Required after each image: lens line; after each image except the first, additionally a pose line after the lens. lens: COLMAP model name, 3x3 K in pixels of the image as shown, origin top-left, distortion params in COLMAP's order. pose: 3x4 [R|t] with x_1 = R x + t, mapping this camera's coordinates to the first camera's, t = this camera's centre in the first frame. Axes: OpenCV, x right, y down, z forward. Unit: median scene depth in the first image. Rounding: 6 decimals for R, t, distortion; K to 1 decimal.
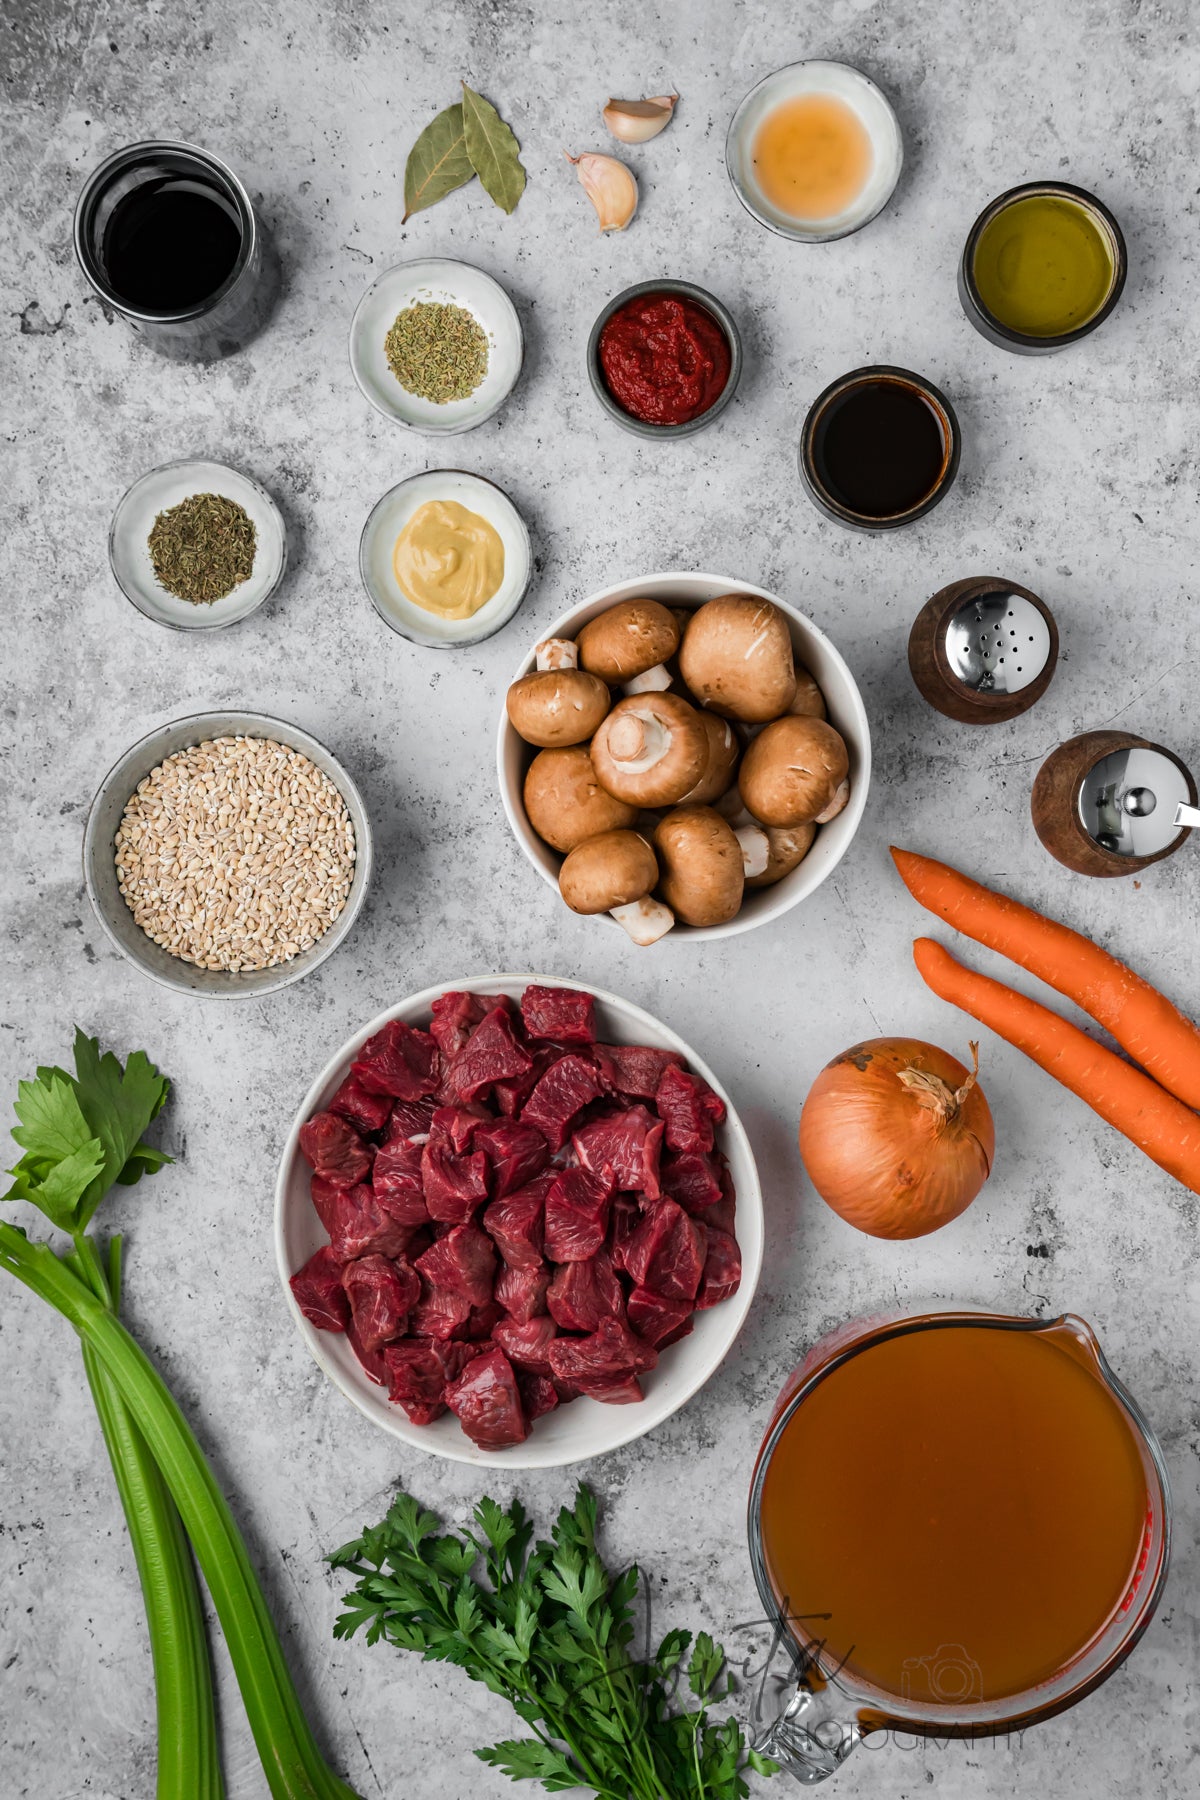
lens RADIAL K [[8129.2, 0, 584.2], [0, 8129.2, 900.1], [0, 0, 1]] dist [0.371406, 0.000000]
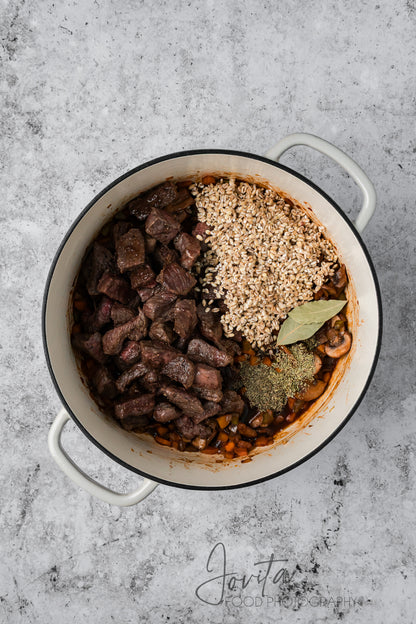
lens RADIAL K [[2818.1, 0, 213.6], [0, 2818.1, 314.3], [0, 0, 1]] dist [0.371406, 0.000000]
pose [[0.998334, 0.055895, 0.014329, 0.006441], [-0.055870, 0.998436, -0.002127, -0.000658], [-0.014425, 0.001323, 0.999895, 0.205902]]
